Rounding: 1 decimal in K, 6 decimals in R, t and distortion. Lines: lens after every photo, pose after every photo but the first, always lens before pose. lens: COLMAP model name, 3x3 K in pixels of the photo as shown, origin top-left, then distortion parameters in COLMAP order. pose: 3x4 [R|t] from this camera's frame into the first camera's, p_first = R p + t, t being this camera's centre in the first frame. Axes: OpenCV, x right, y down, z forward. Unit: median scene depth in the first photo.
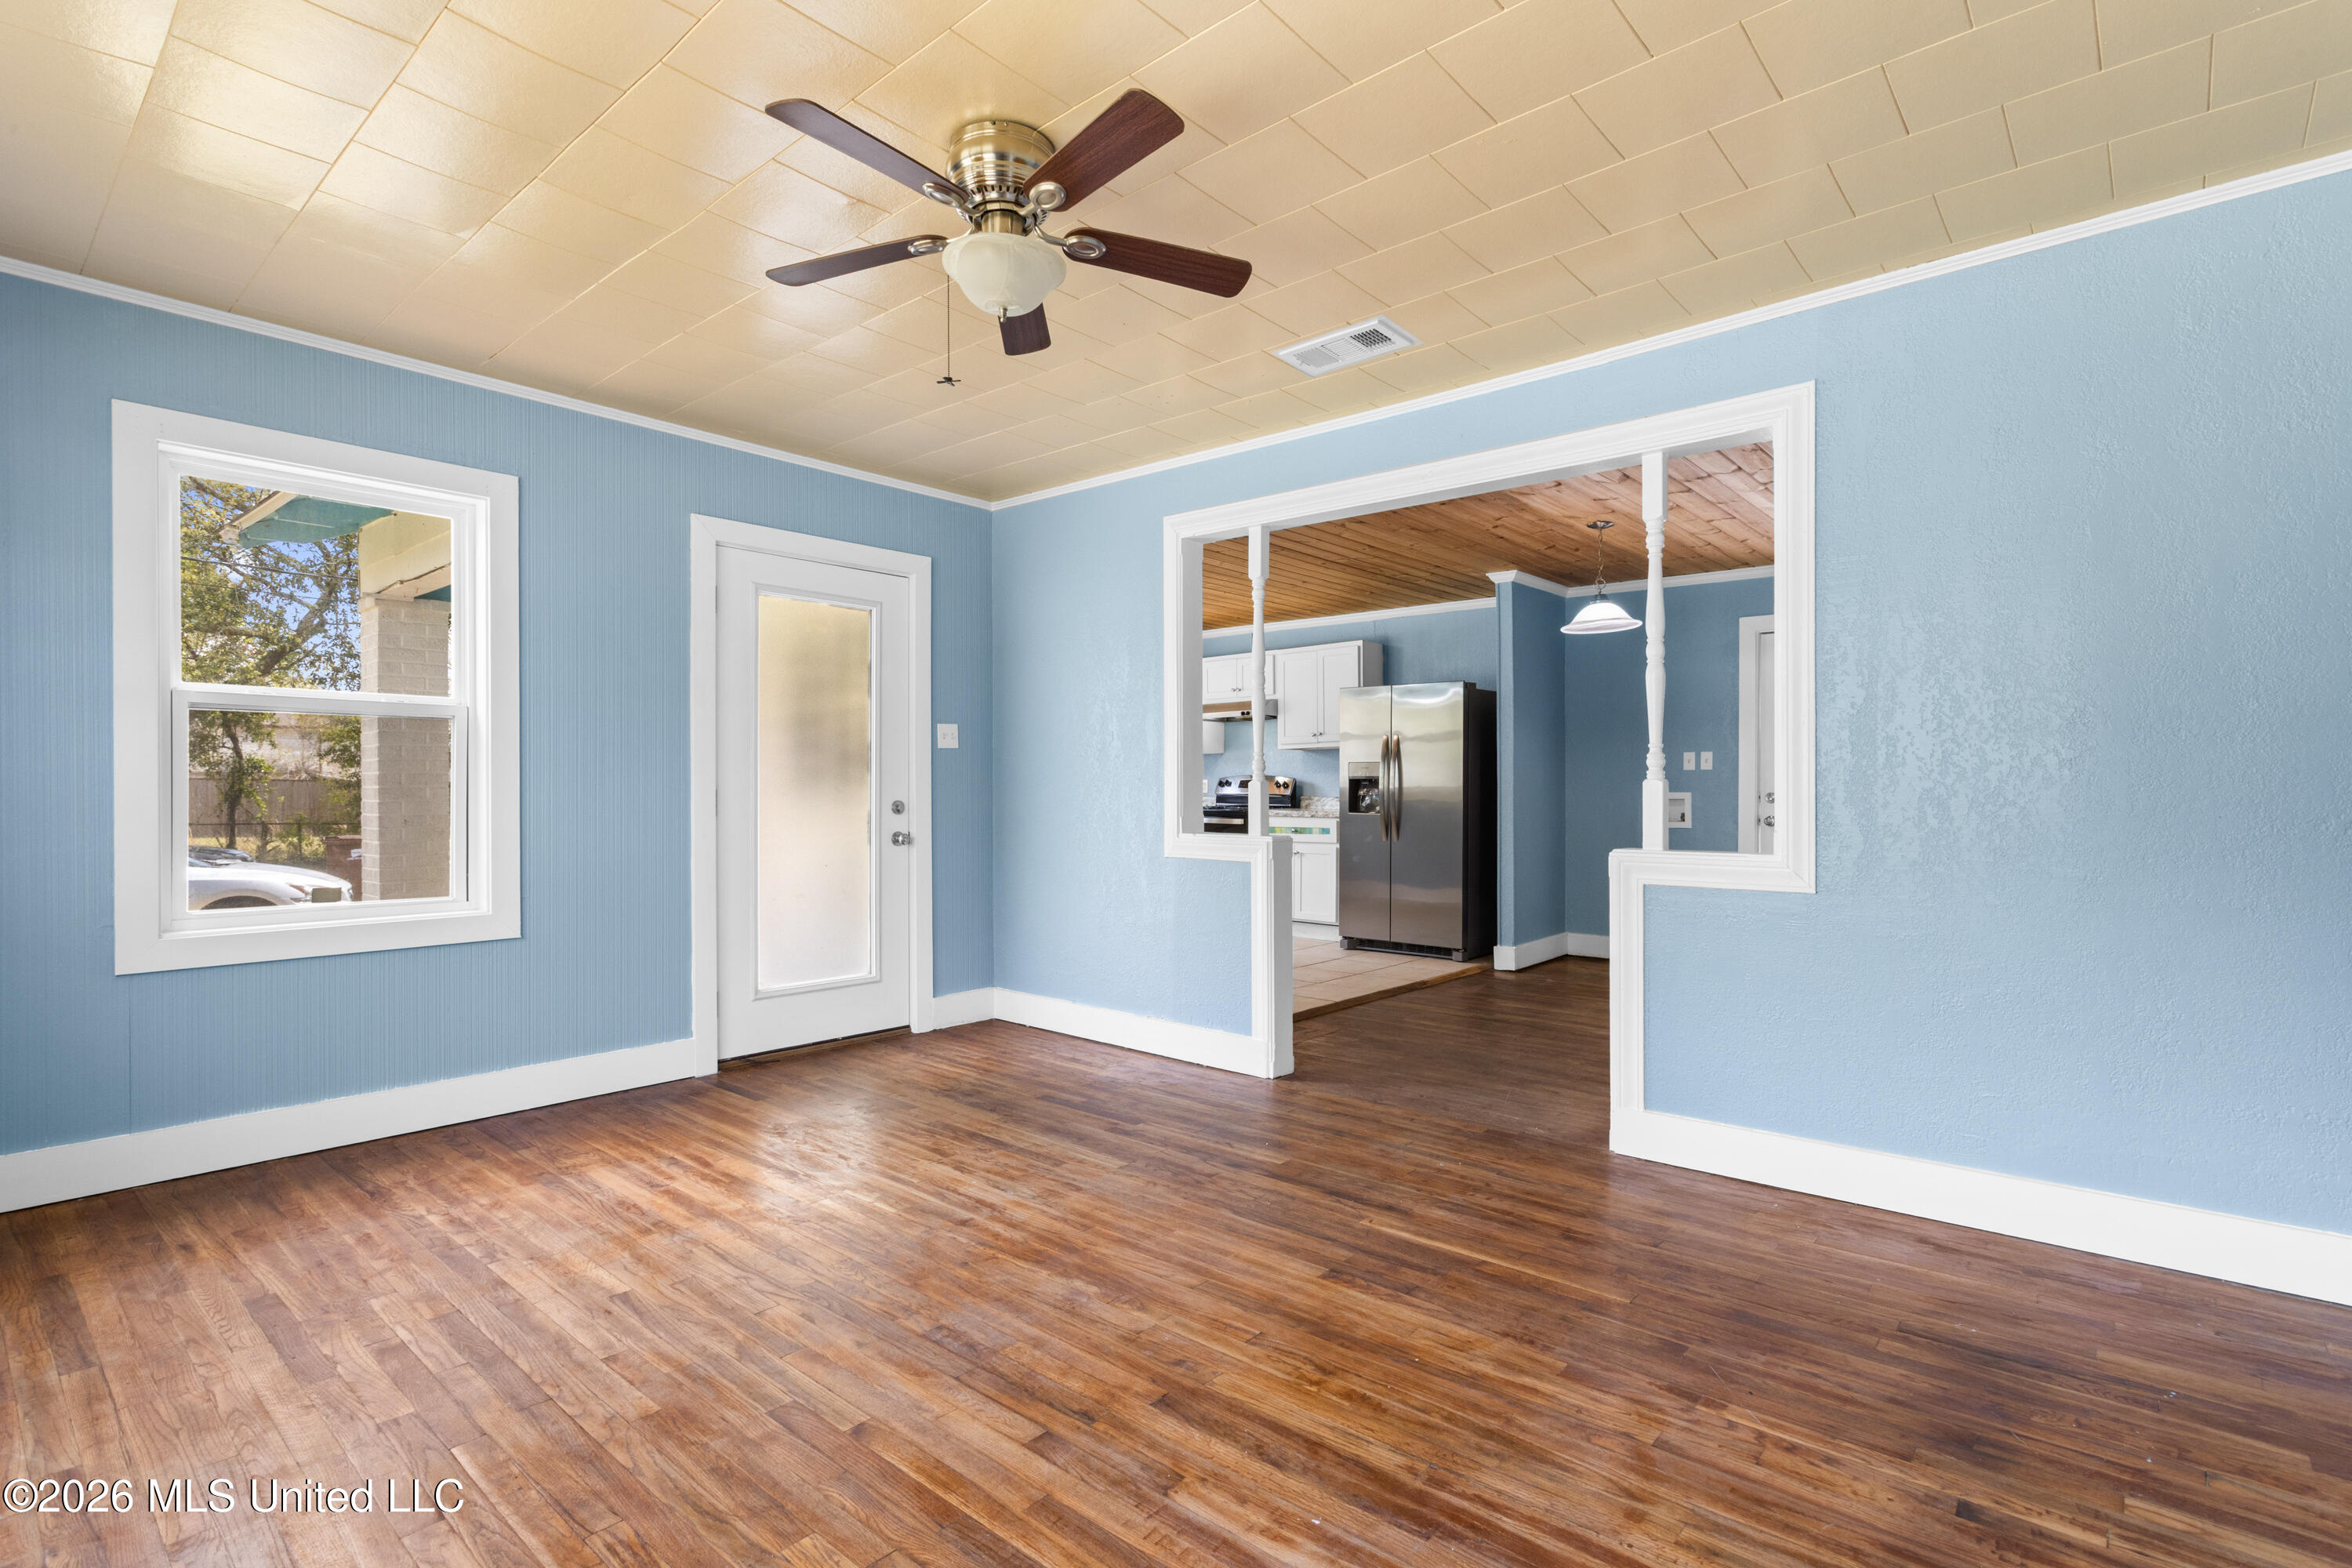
lens RADIAL K [[1115.1, 0, 1180.9], [0, 1115.1, 798.4], [0, 0, 1]] dist [0.000311, 0.001524]
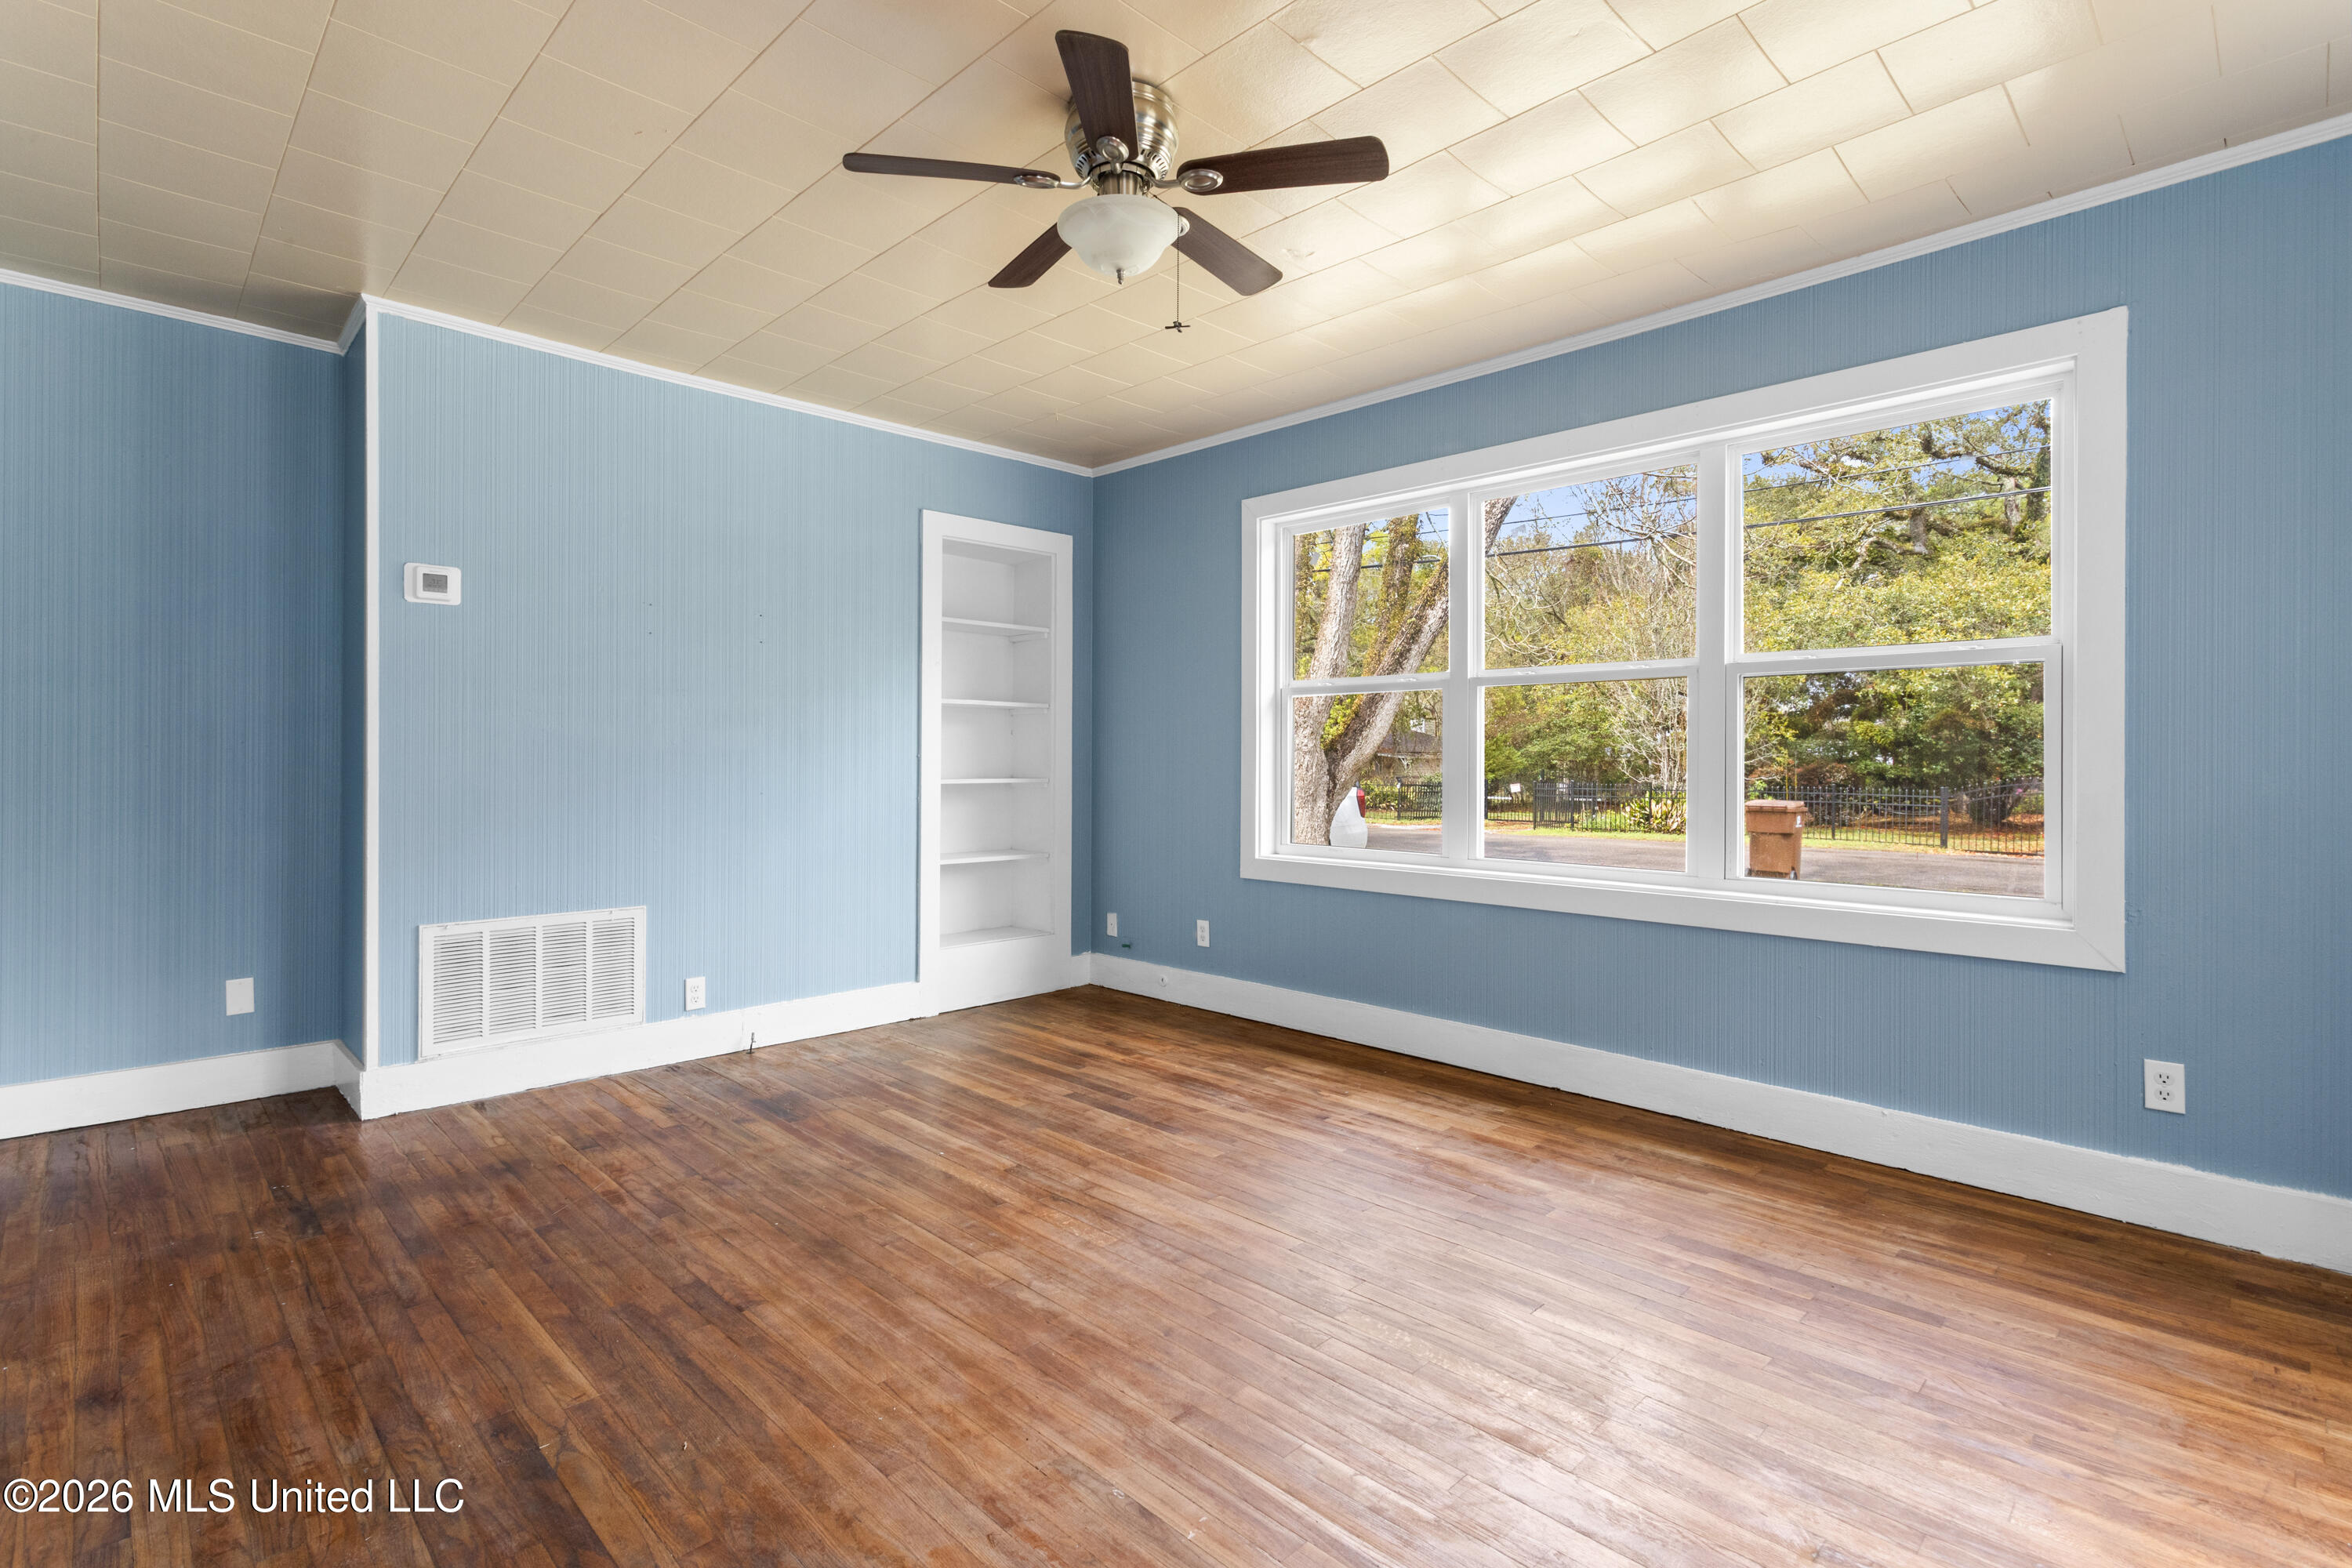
lens RADIAL K [[1115.1, 0, 1161.7], [0, 1115.1, 760.7], [0, 0, 1]] dist [0.000311, 0.001524]
pose [[-0.995854, -0.003872, 0.090883, -0.241591], [-0.003374, 0.999978, 0.005634, -0.005841], [-0.090903, 0.005304, -0.995846, 1.670655]]
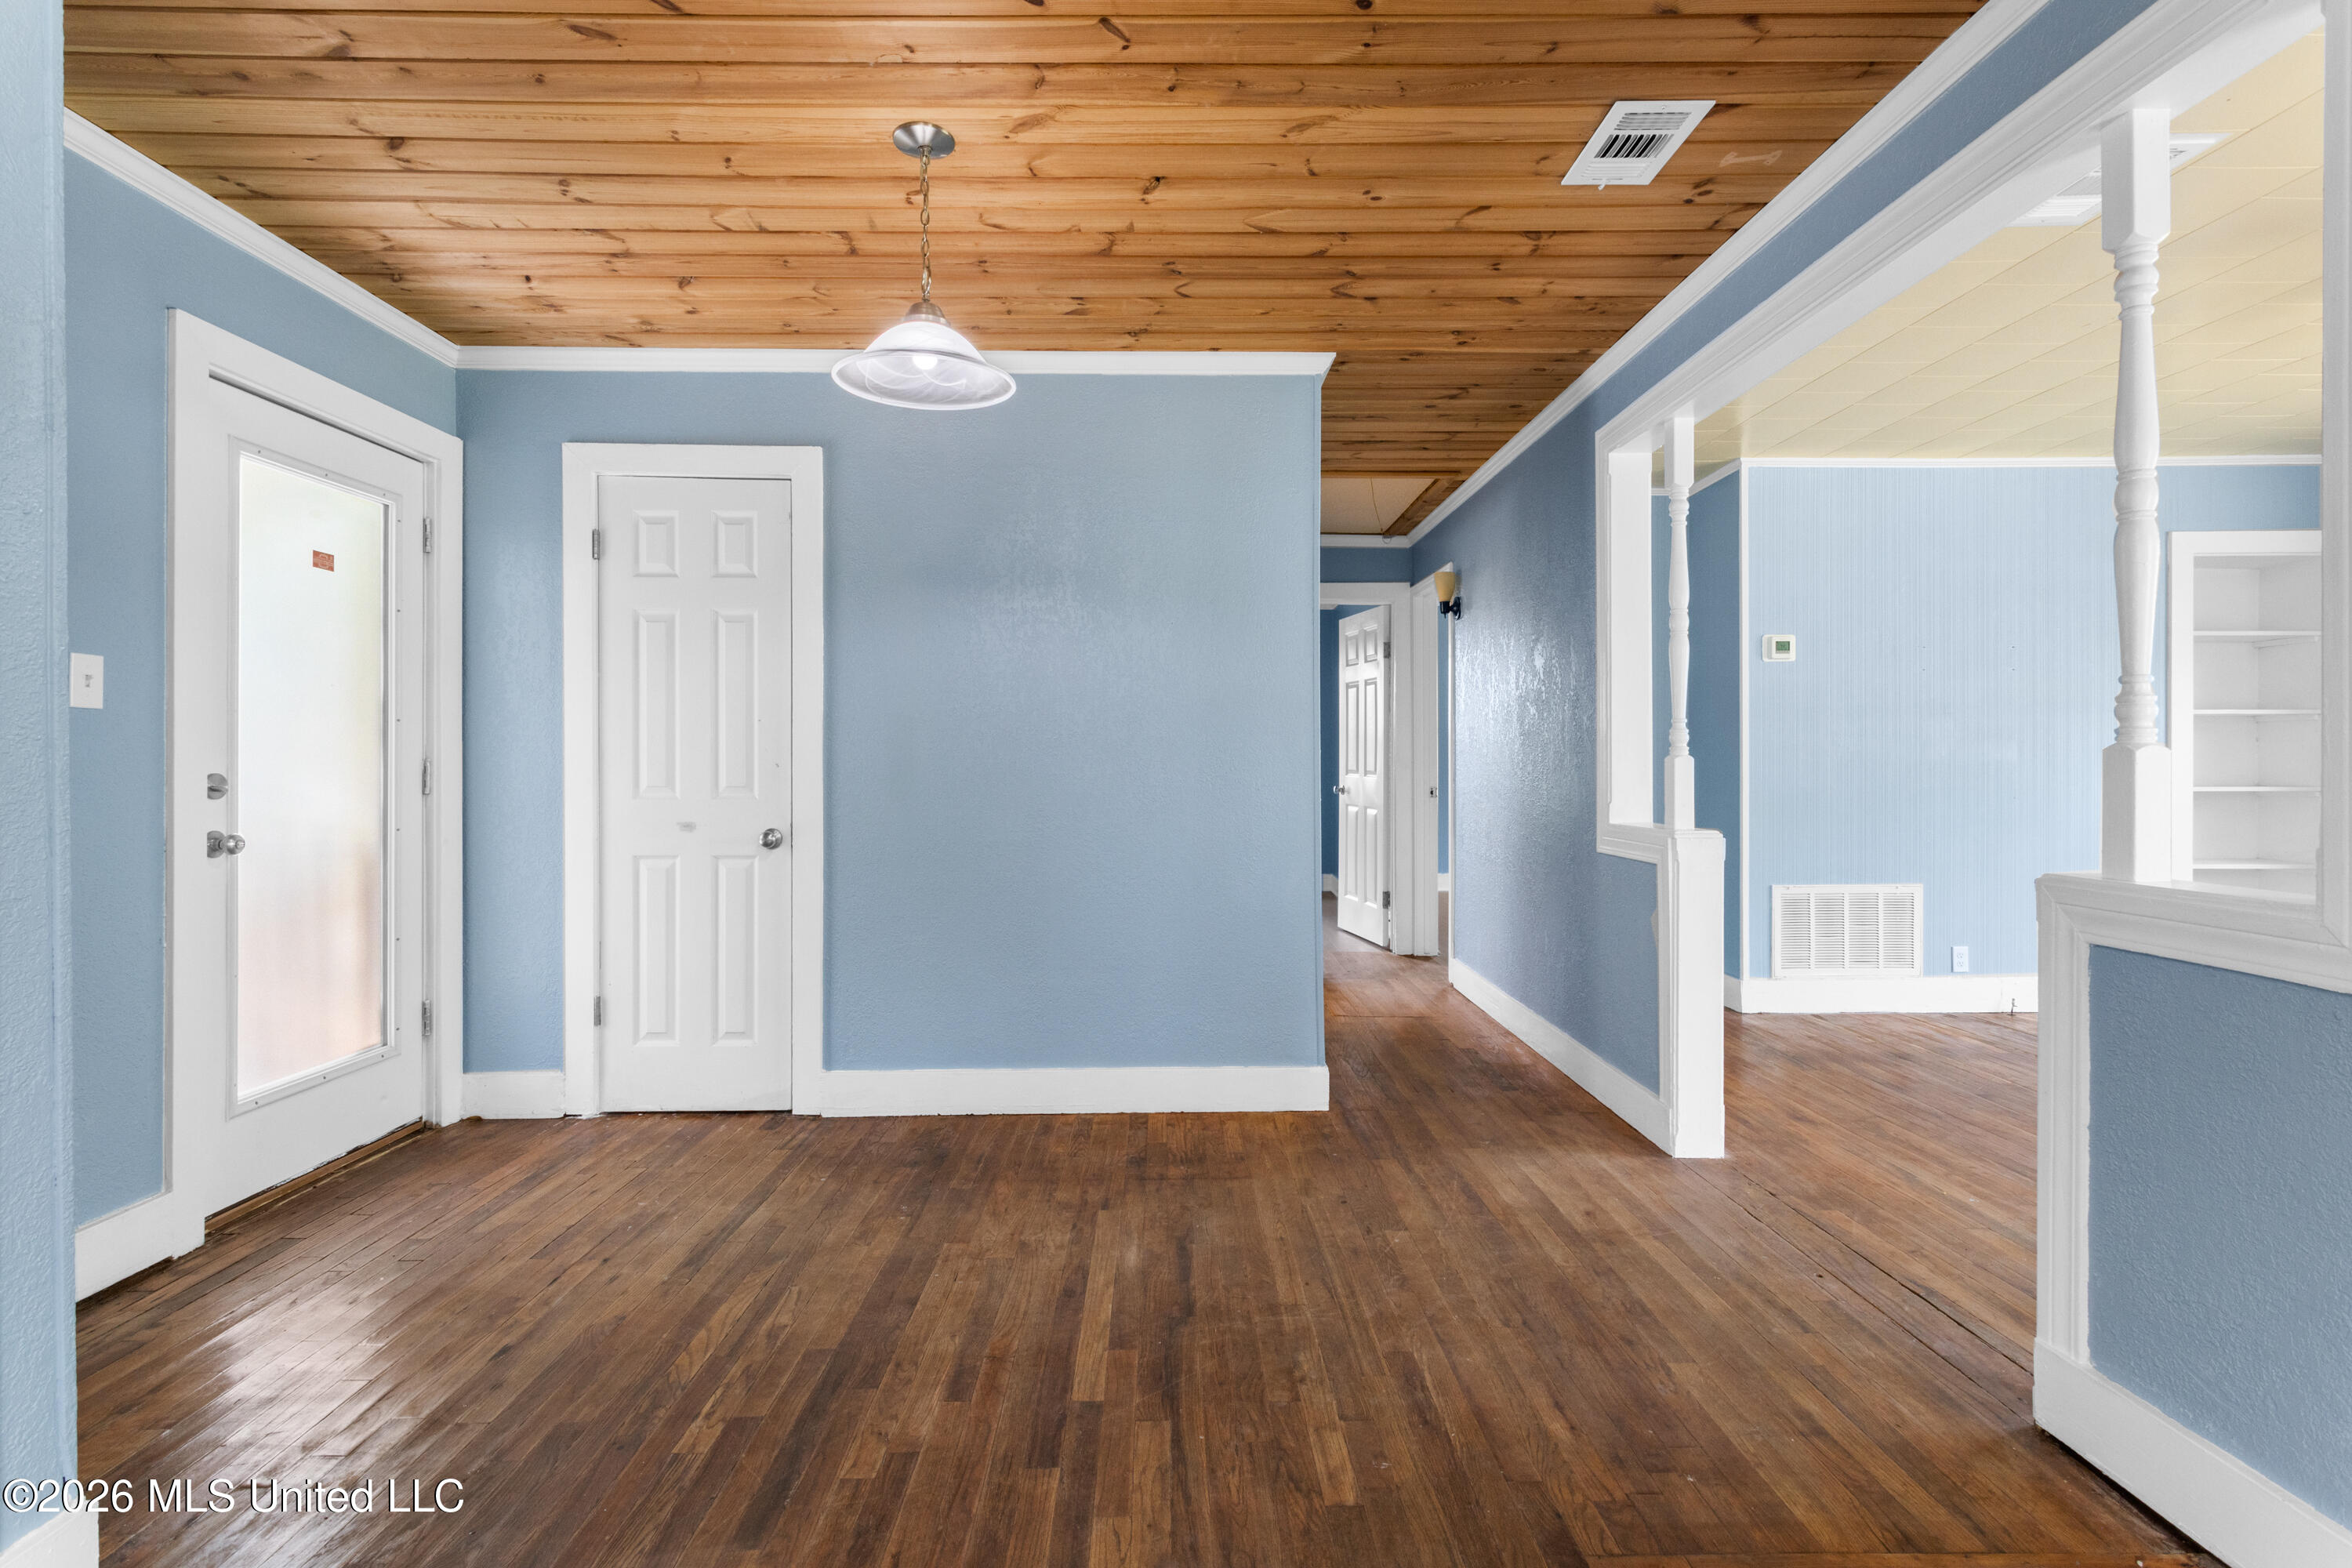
lens RADIAL K [[1115.1, 0, 1172.7], [0, 1115.1, 763.2], [0, 0, 1]] dist [0.000311, 0.001524]
pose [[-0.662301, -0.005874, 0.749215, -0.010353], [0.005256, 0.999908, 0.012486, -0.036290], [-0.749219, 0.012207, -0.662209, 2.414517]]
